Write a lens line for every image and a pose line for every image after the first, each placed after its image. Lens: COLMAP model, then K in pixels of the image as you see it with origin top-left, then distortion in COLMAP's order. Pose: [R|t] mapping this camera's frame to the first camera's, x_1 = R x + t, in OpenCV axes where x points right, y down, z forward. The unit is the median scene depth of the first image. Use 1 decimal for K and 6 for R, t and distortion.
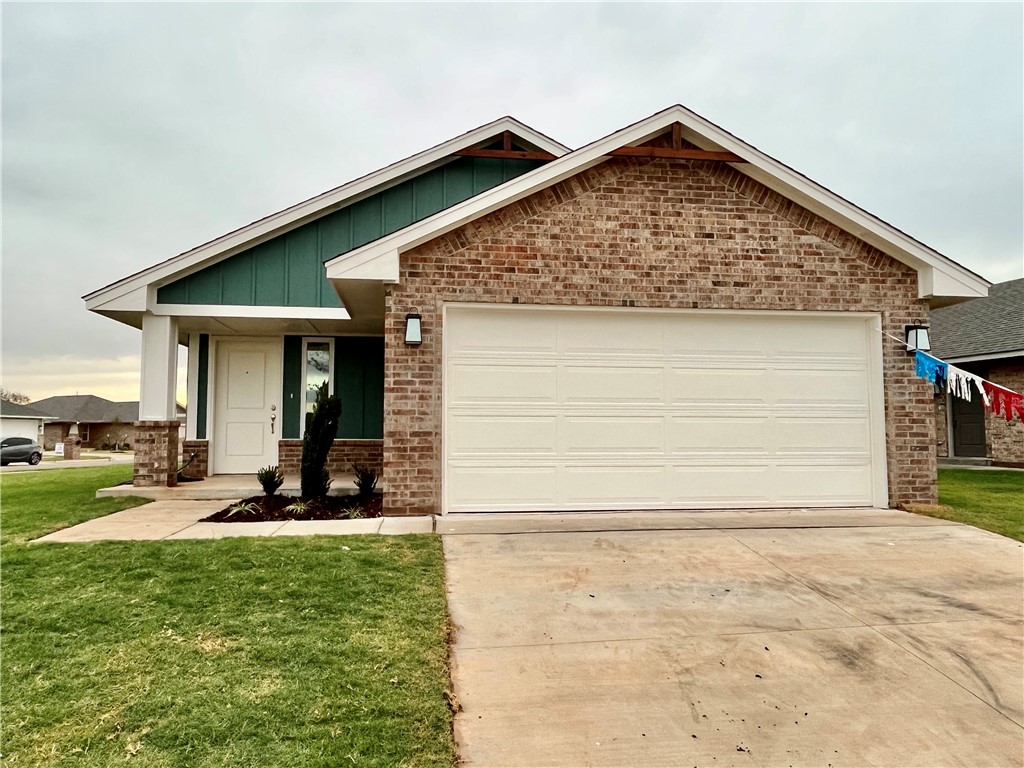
lens RADIAL K [[695.0, 0, 513.9], [0, 695.0, 382.9], [0, 0, 1]] dist [0.003366, 0.000373]
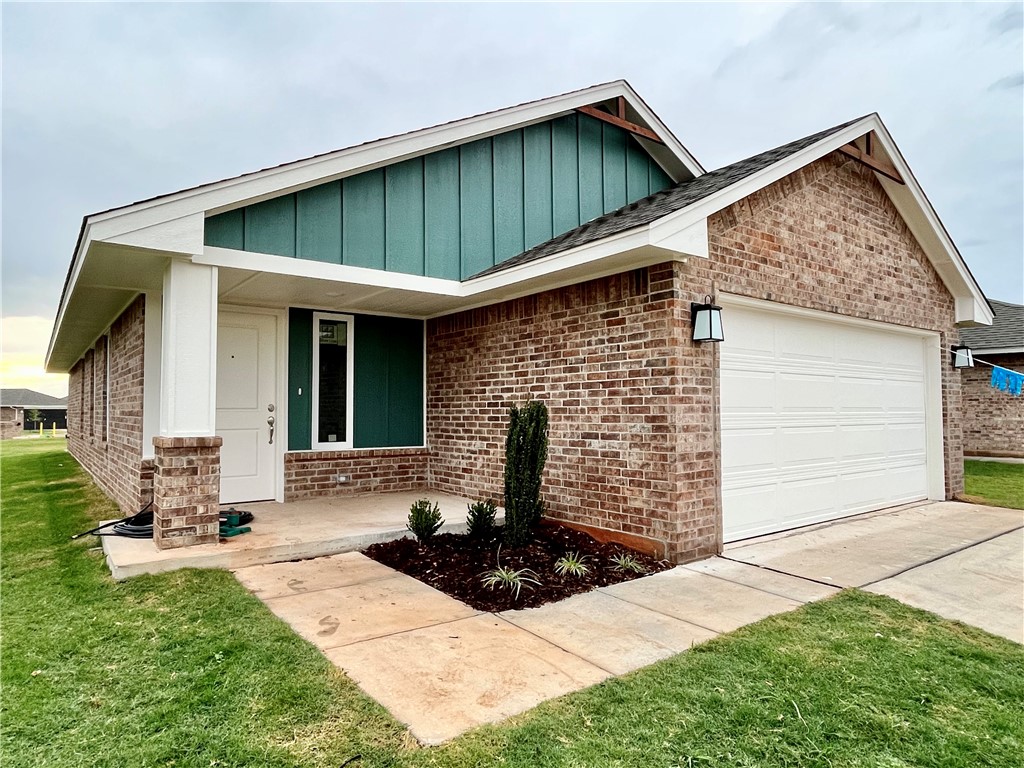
lens RADIAL K [[628.7, 0, 514.2], [0, 628.7, 382.9], [0, 0, 1]] dist [-0.001032, -0.001741]
pose [[0.871358, 0.018798, 0.490287, -0.622831], [-0.033040, 0.999246, 0.020408, -0.015485], [-0.489534, -0.033982, 0.871322, 0.442133]]
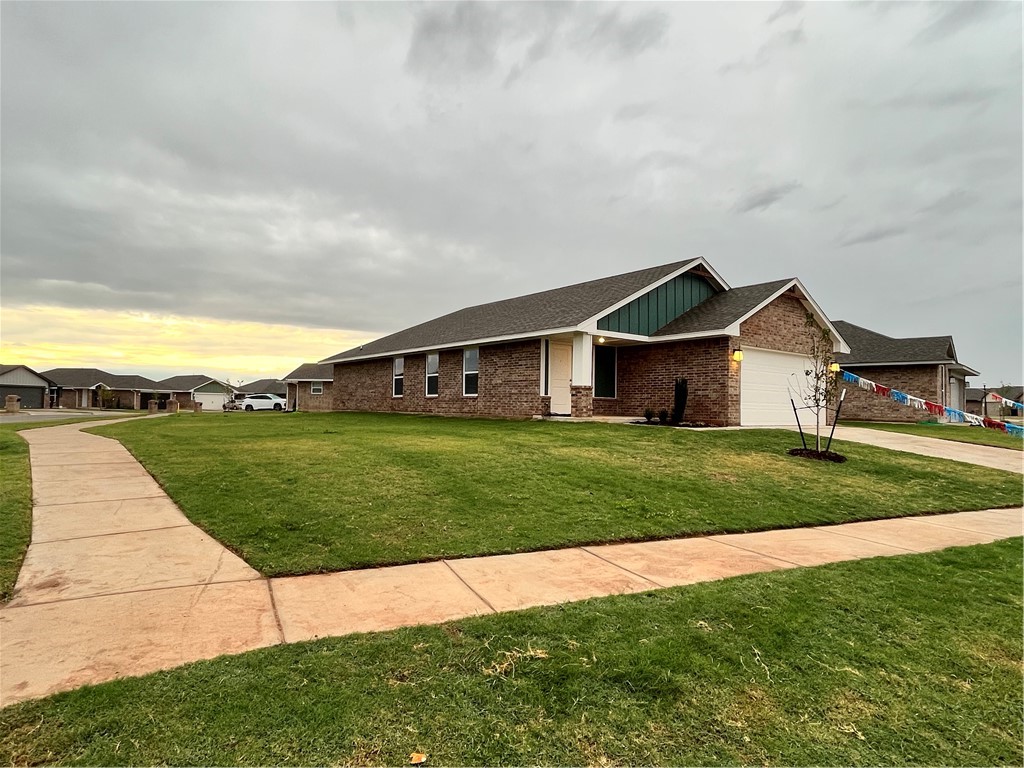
lens RADIAL K [[593.3, 0, 510.0], [0, 593.3, 385.3], [0, 0, 1]] dist [0.005184, 0.000399]
pose [[0.866317, 0.034605, 0.498294, -1.824293], [-0.054666, 0.998173, 0.025720, 0.023716], [-0.496494, -0.049521, 0.866627, -0.470617]]
